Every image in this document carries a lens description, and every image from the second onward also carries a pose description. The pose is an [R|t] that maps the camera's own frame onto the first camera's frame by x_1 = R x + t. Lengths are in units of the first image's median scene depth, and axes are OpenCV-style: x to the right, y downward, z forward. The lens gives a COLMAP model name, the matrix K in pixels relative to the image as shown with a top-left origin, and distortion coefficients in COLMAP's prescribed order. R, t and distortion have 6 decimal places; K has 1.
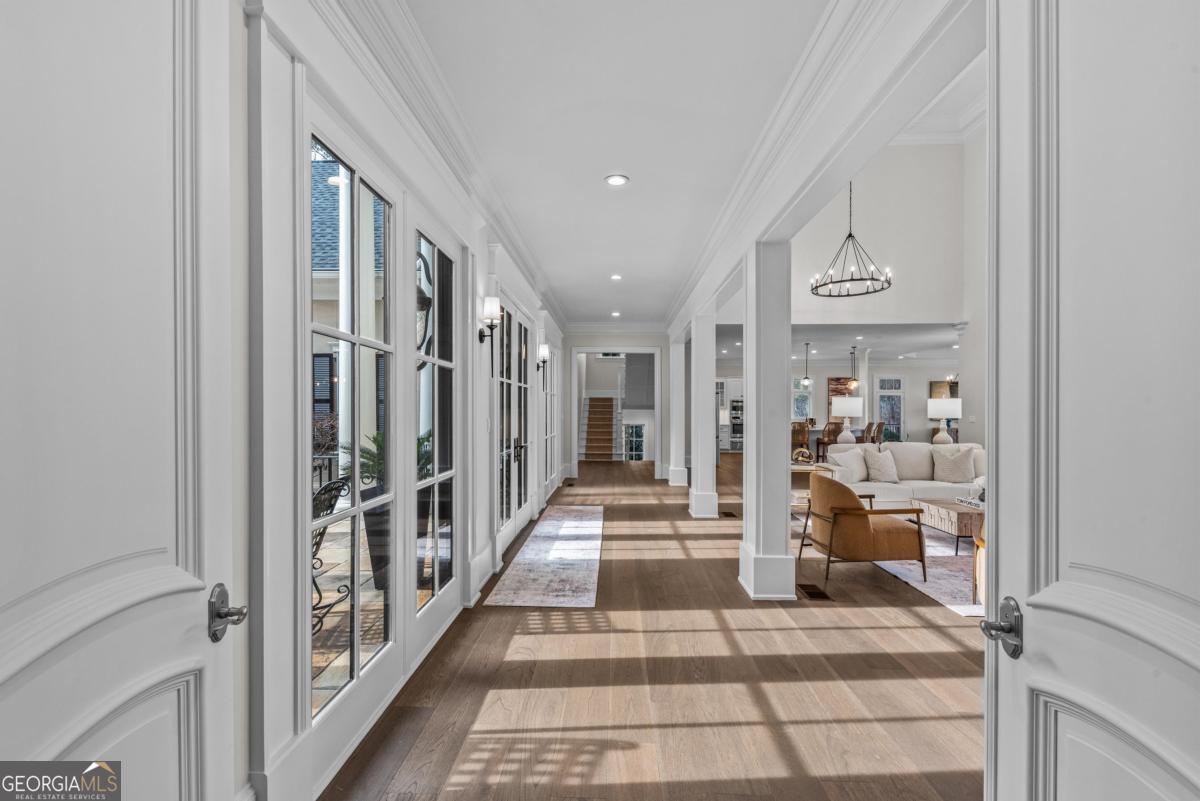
lens RADIAL K [[519.8, 0, 590.3], [0, 519.8, 410.4], [0, 0, 1]] dist [0.005296, -0.003020]
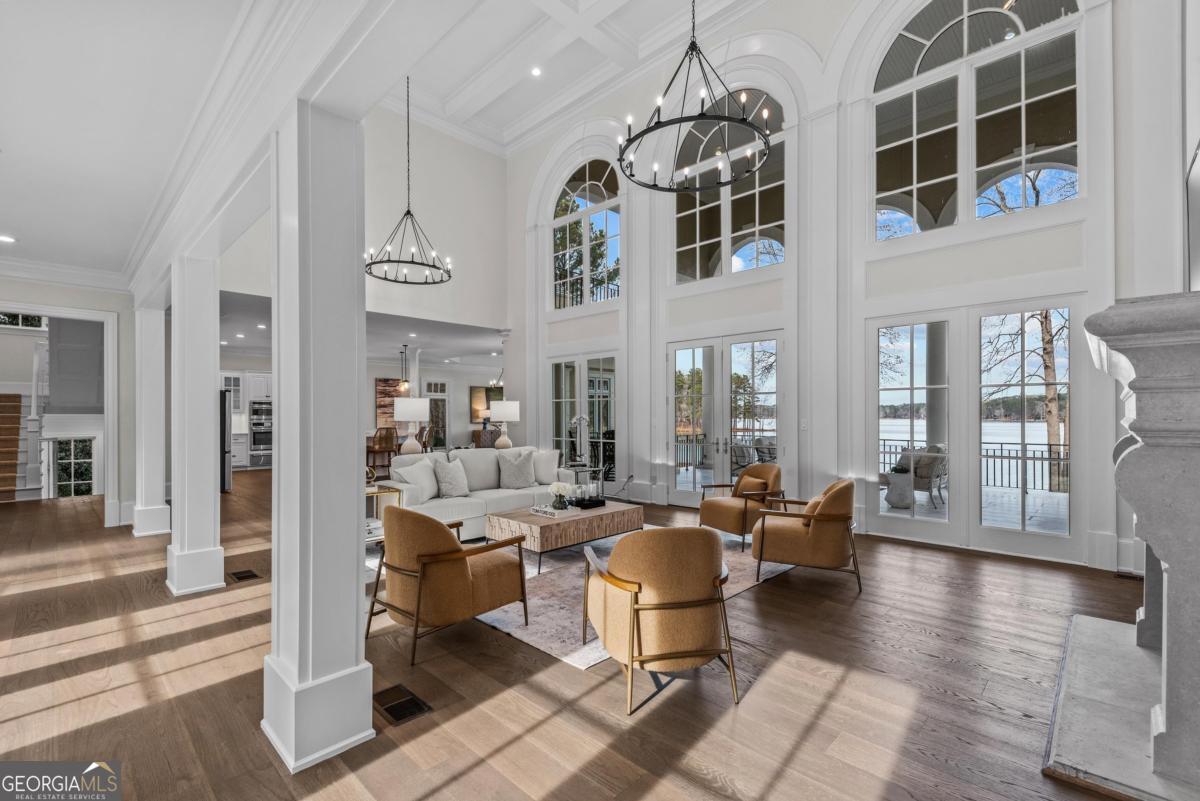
lens RADIAL K [[519.8, 0, 598.4], [0, 519.8, 411.4], [0, 0, 1]] dist [0.005296, -0.003020]
pose [[0.659288, -0.000529, 0.751890, 0.061864], [0.004461, 0.999985, -0.003208, 0.000249], [-0.751877, 0.005469, 0.659281, 0.216072]]
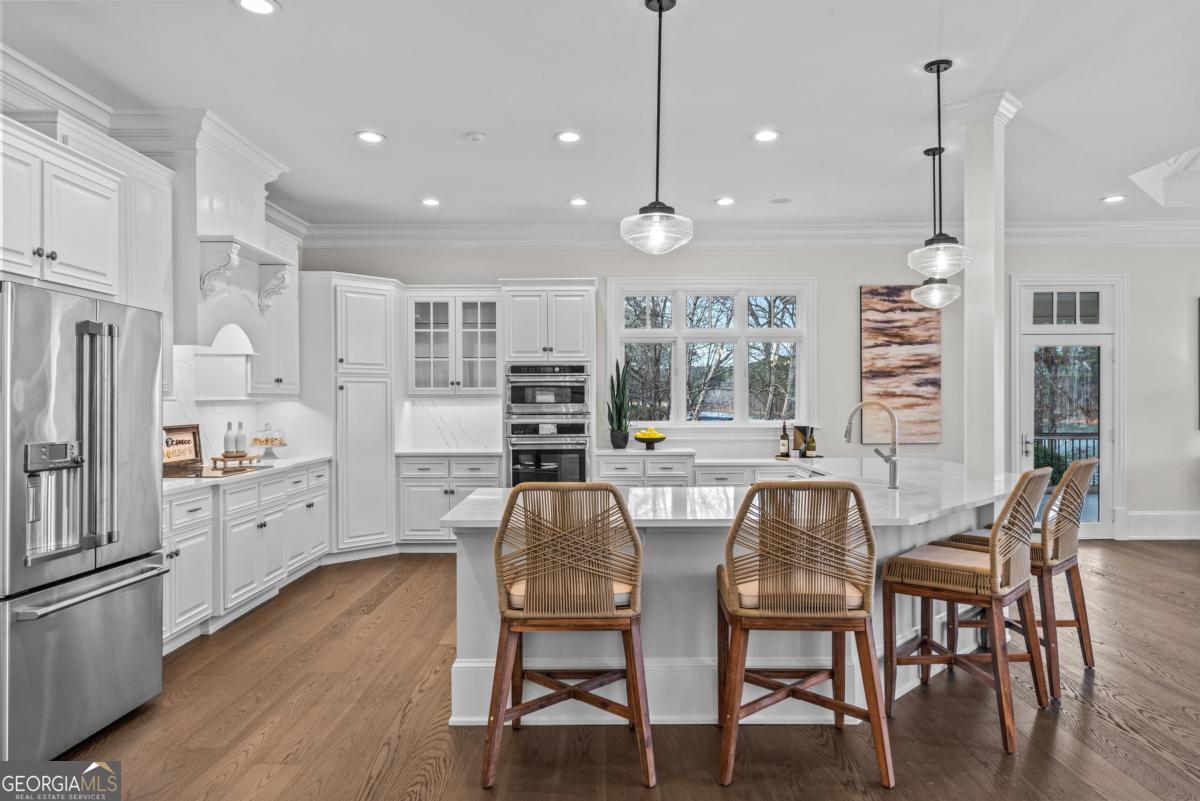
lens RADIAL K [[795.8, 0, 602.9], [0, 795.8, 404.5], [0, 0, 1]] dist [-0.006065, -0.001056]
pose [[0.998340, -0.008737, 0.056921, 0.580866], [0.009427, 0.999885, -0.011861, 0.013387], [-0.056811, 0.012377, 0.998308, 1.139584]]
